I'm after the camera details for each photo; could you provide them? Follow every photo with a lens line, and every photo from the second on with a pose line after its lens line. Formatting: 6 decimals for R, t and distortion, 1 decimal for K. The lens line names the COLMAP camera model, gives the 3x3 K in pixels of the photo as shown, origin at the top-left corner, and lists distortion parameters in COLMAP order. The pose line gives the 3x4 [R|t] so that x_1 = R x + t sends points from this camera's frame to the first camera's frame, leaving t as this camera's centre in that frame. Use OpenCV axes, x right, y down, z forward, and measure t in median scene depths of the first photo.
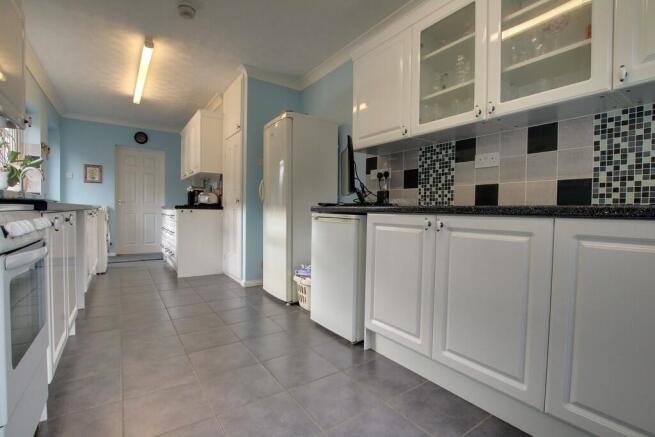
lens RADIAL K [[311.4, 0, 332.2], [0, 311.4, 219.5], [0, 0, 1]] dist [-0.015338, 0.000639]
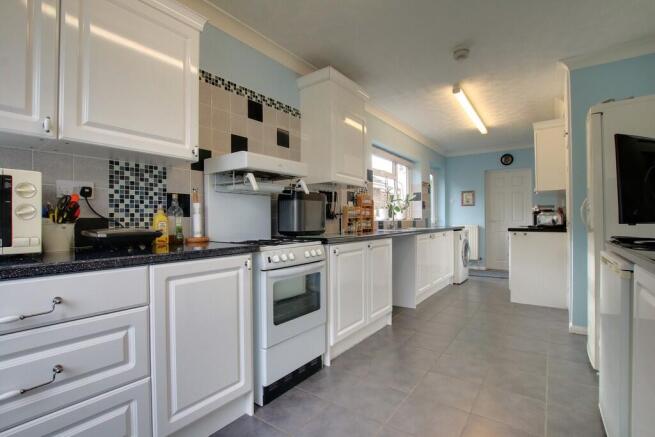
lens RADIAL K [[311.4, 0, 331.9], [0, 311.4, 220.2], [0, 0, 1]] dist [-0.015338, 0.000639]
pose [[0.332298, -0.013764, -0.943074, 0.223416], [-0.014936, 0.999691, -0.019853, -0.039451], [0.943056, 0.020683, 0.331990, 0.131974]]
